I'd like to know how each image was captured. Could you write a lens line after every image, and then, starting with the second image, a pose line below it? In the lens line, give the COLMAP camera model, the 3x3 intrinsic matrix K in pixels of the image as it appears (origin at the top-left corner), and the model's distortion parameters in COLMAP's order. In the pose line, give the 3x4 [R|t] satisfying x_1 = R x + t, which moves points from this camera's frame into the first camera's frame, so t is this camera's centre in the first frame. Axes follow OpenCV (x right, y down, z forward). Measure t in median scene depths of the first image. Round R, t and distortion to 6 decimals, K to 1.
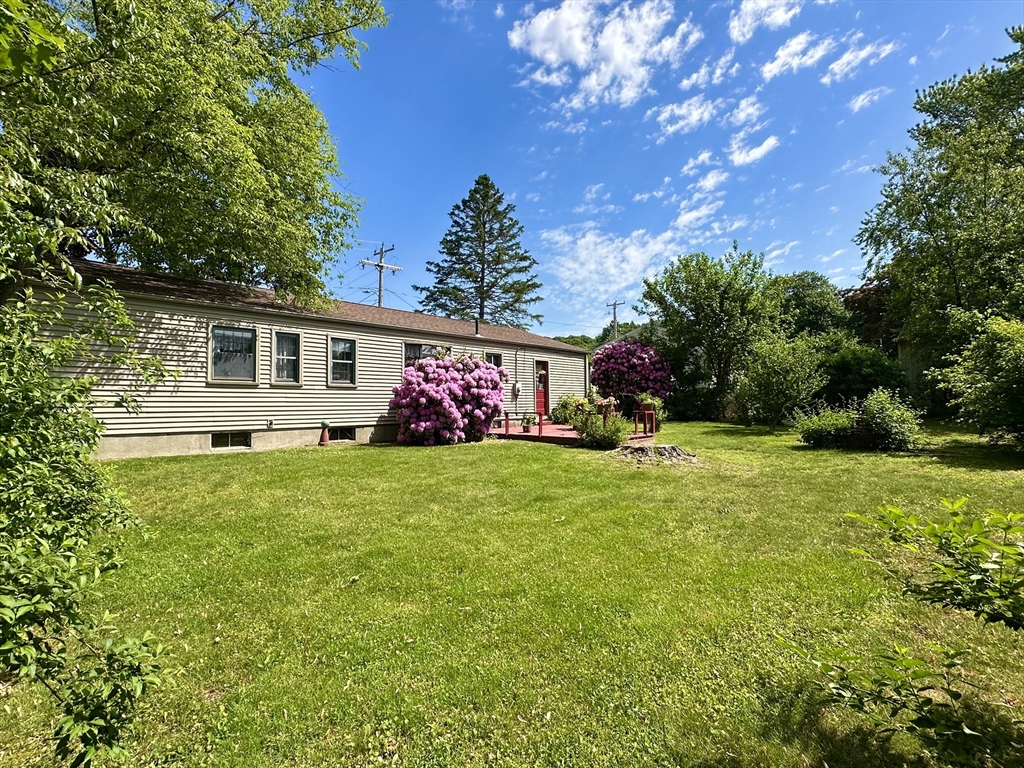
lens RADIAL K [[513.1, 0, 512.0], [0, 513.1, 384.0], [0, 0, 1]] dist [-0.003516, -0.000383]
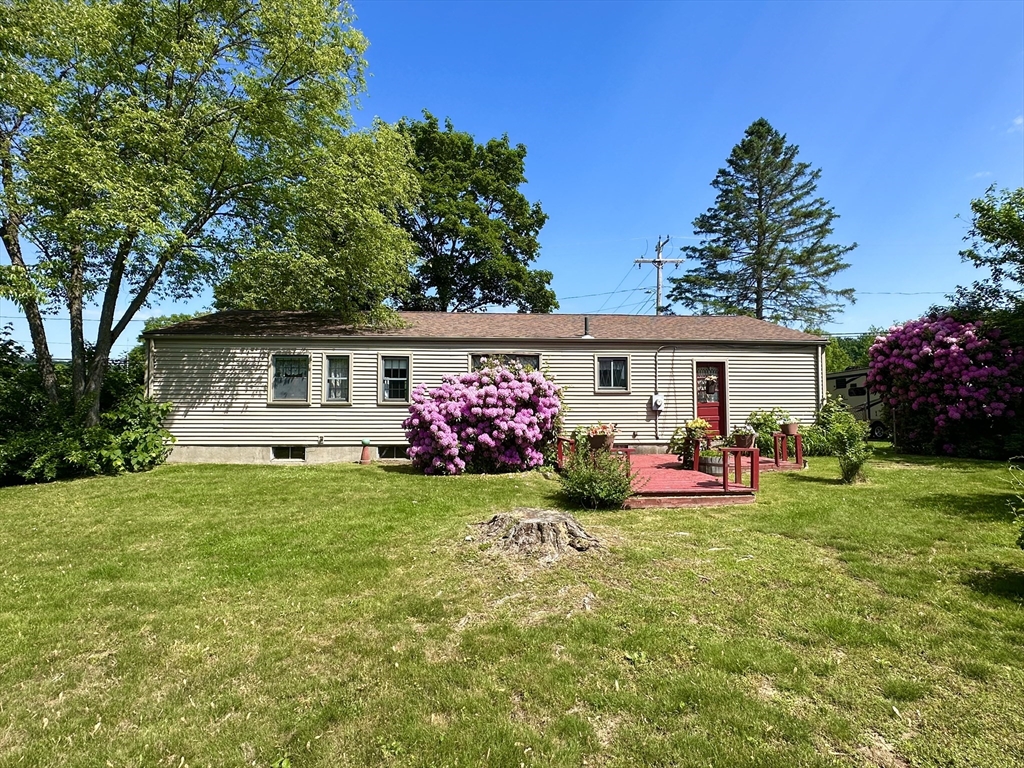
lens RADIAL K [[513.1, 0, 512.0], [0, 513.1, 384.0], [0, 0, 1]] dist [-0.003516, -0.000383]
pose [[0.709757, -0.024825, -0.704009, 0.543819], [0.021009, 0.999680, -0.014071, -0.016480], [0.704133, -0.004803, 0.710052, 0.472140]]
